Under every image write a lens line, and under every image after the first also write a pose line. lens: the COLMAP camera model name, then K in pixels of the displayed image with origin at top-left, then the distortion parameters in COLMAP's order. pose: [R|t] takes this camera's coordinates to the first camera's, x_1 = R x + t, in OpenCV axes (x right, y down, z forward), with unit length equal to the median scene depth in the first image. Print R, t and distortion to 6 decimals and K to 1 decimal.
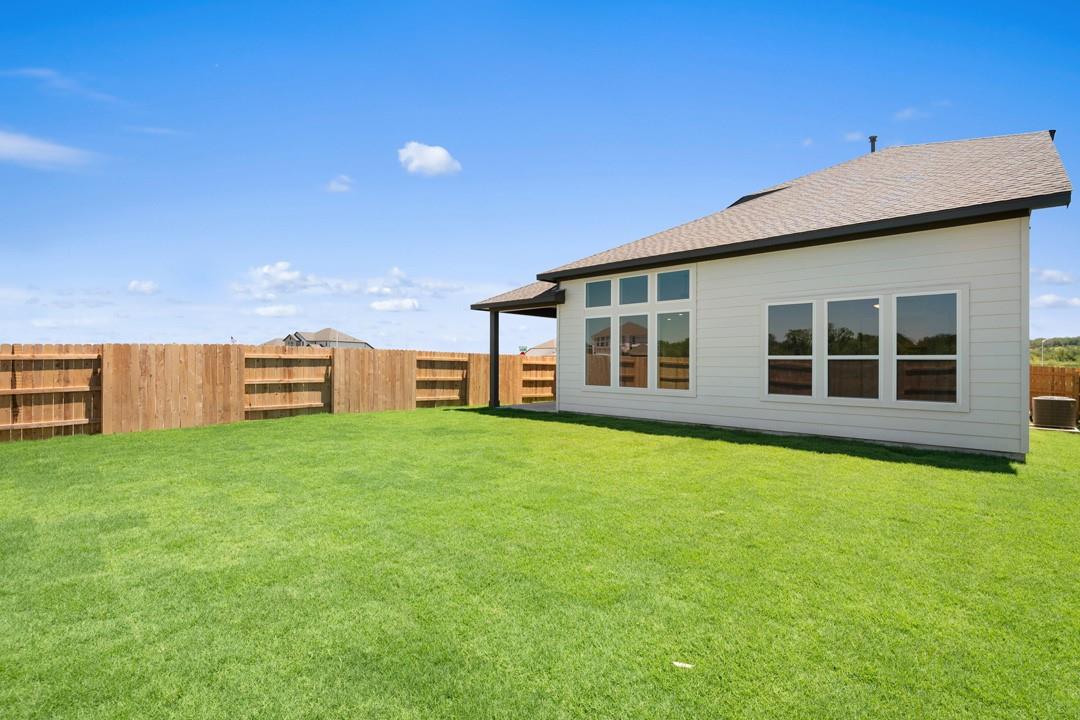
lens RADIAL K [[509.6, 0, 536.3], [0, 509.6, 356.9], [0, 0, 1]] dist [0.005527, -0.003372]
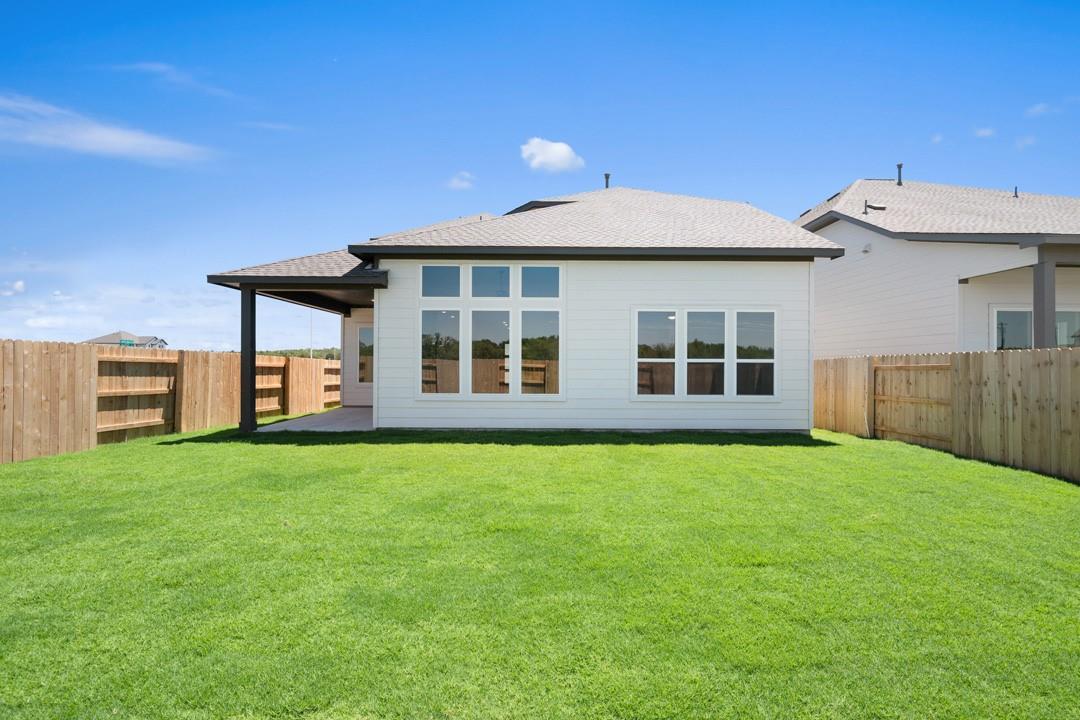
lens RADIAL K [[509.6, 0, 547.2], [0, 509.6, 360.4], [0, 0, 1]] dist [0.005527, -0.003372]
pose [[0.720913, 0.004258, 0.693013, -0.318637], [-0.007821, 0.999967, 0.001992, 0.000610], [-0.692981, -0.006856, 0.720923, 0.285832]]
